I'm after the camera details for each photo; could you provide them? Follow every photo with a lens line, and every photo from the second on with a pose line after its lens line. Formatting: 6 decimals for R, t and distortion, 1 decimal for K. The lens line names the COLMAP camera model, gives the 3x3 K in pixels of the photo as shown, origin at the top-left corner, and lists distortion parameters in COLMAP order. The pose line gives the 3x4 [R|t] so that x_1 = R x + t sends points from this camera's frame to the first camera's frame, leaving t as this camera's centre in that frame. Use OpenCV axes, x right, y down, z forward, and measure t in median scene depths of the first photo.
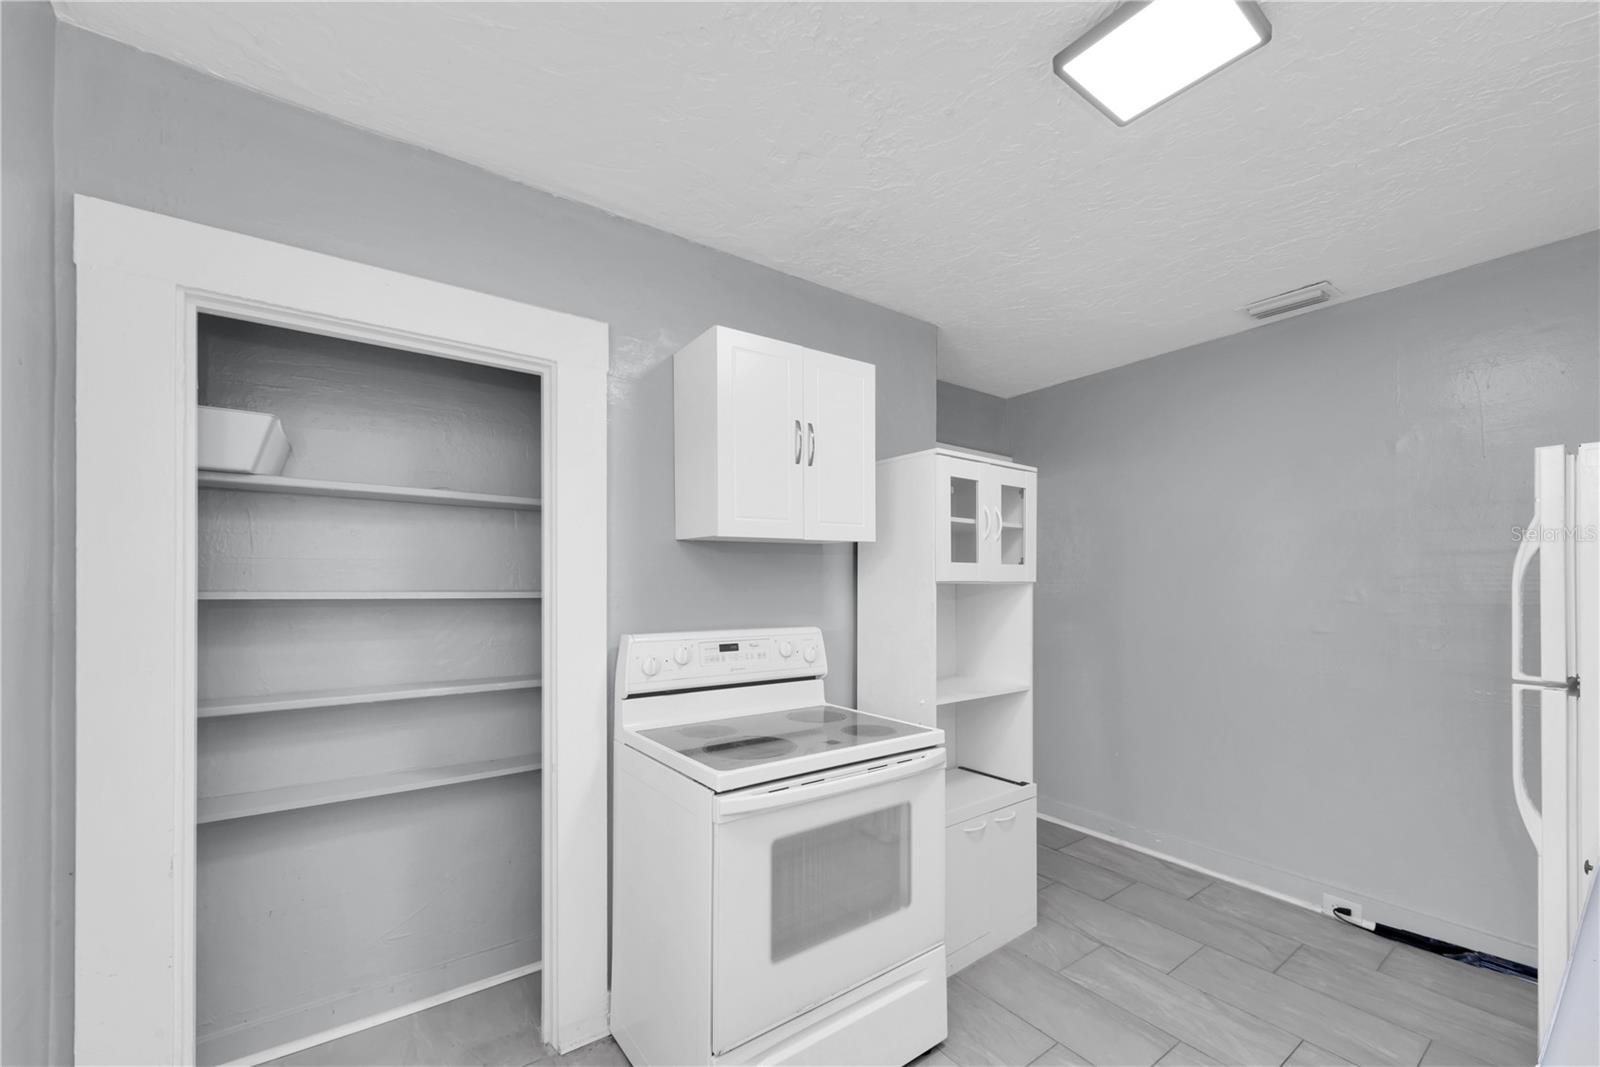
lens RADIAL K [[627.4, 0, 802.3], [0, 627.4, 586.0], [0, 0, 1]] dist [0.000081, 0.000028]
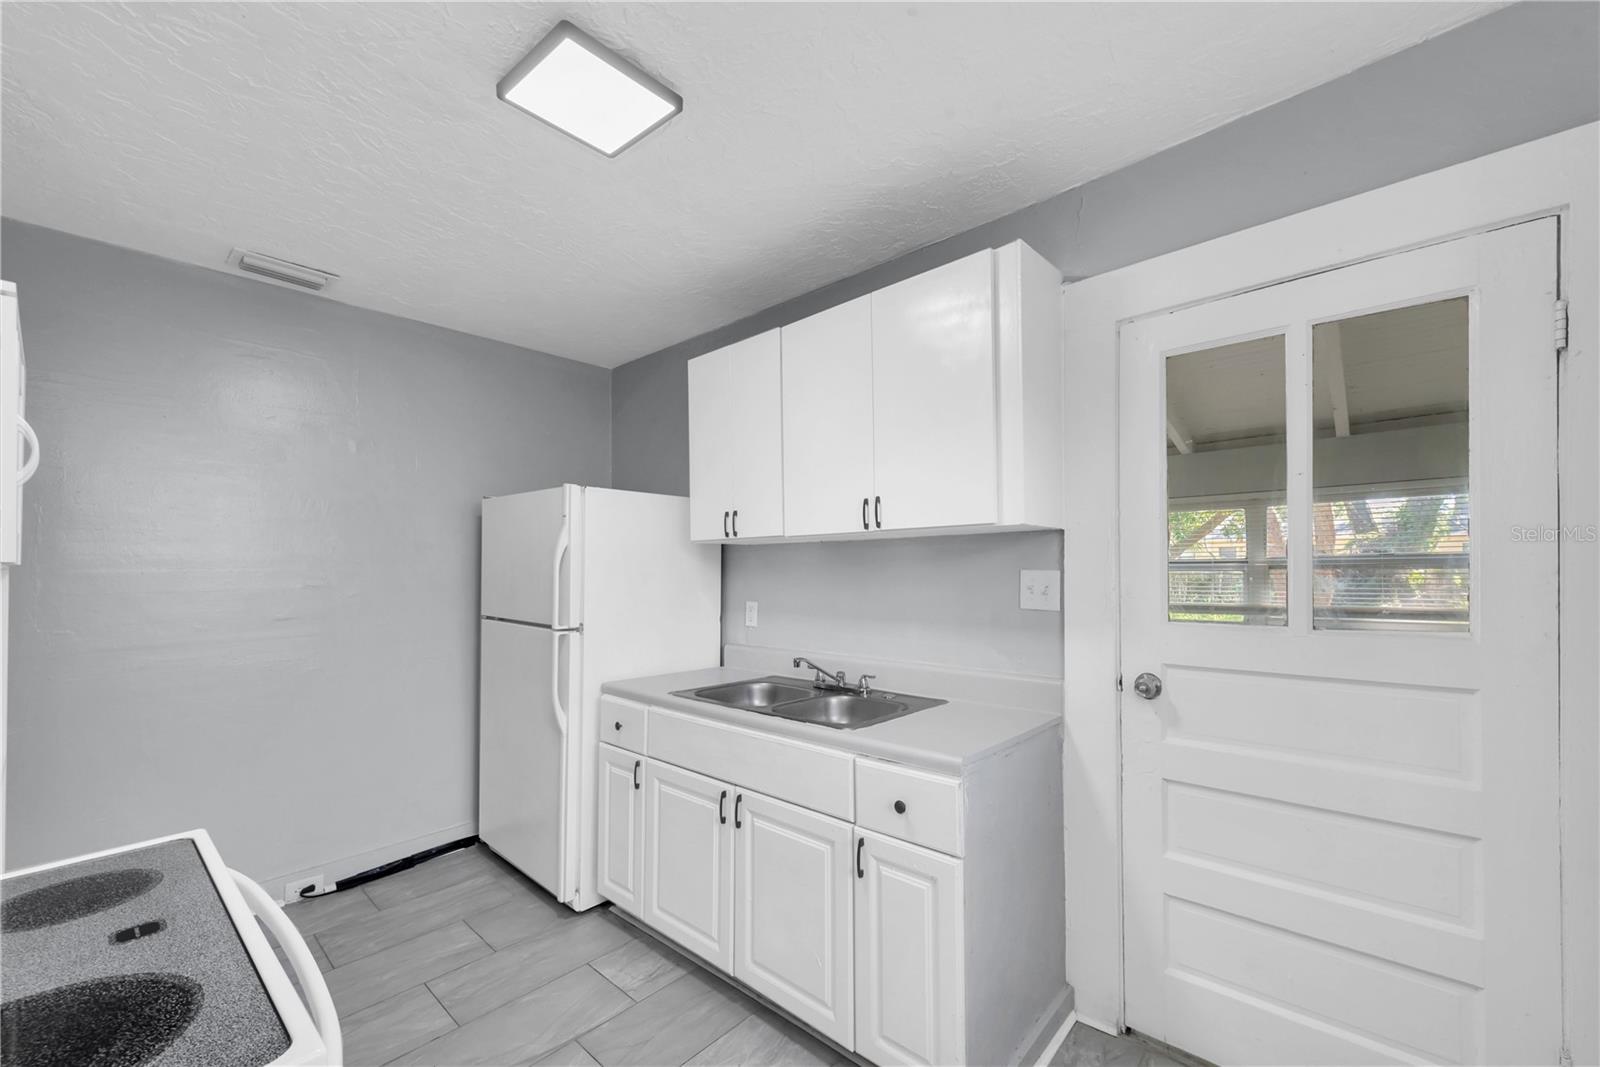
lens RADIAL K [[642.6, 0, 793.0], [0, 642.6, 565.4], [0, 0, 1]] dist [-0.000681, -0.000131]
pose [[-0.204957, 0.007268, 0.978744, -0.374426], [0.004998, 0.999967, -0.006379, 0.002531], [-0.978758, 0.003584, -0.204986, 0.510142]]
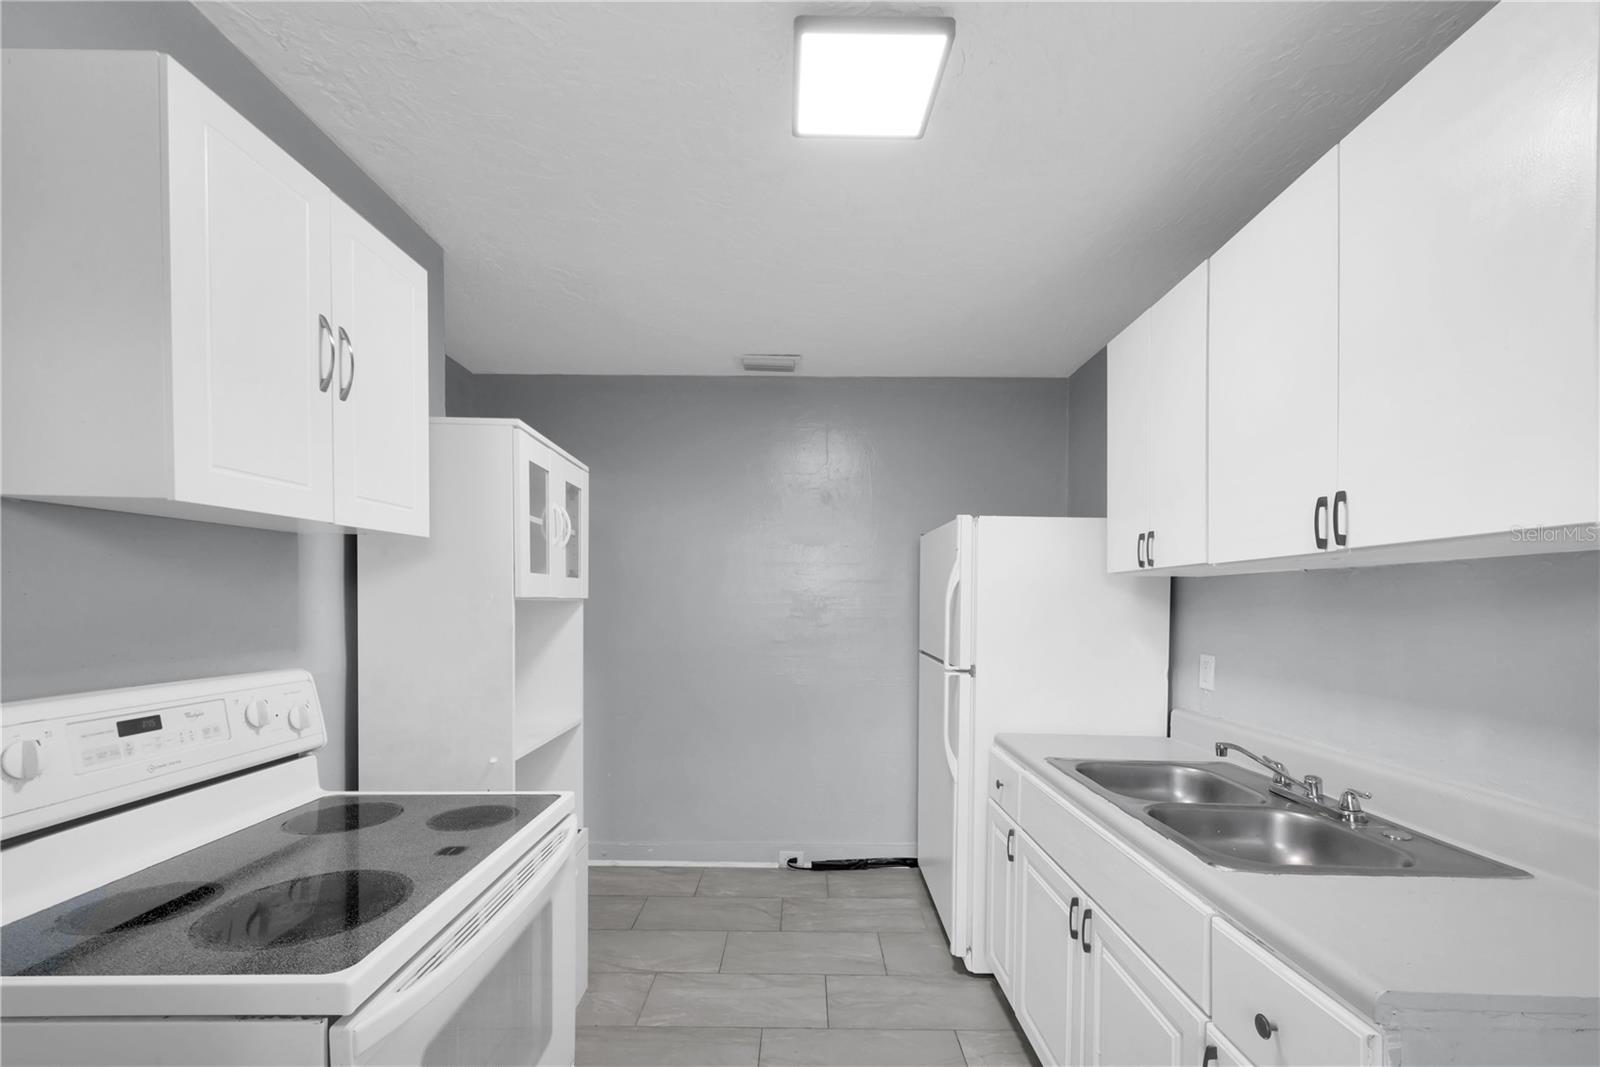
lens RADIAL K [[653.2, 0, 800.9], [0, 653.2, 617.0], [0, 0, 1]] dist [0.004527, -0.000007]
pose [[0.585986, -0.013137, 0.810215, -0.219812], [-0.009112, 0.999699, 0.022800, -0.004634], [-0.810270, -0.020744, 0.585690, 0.259529]]
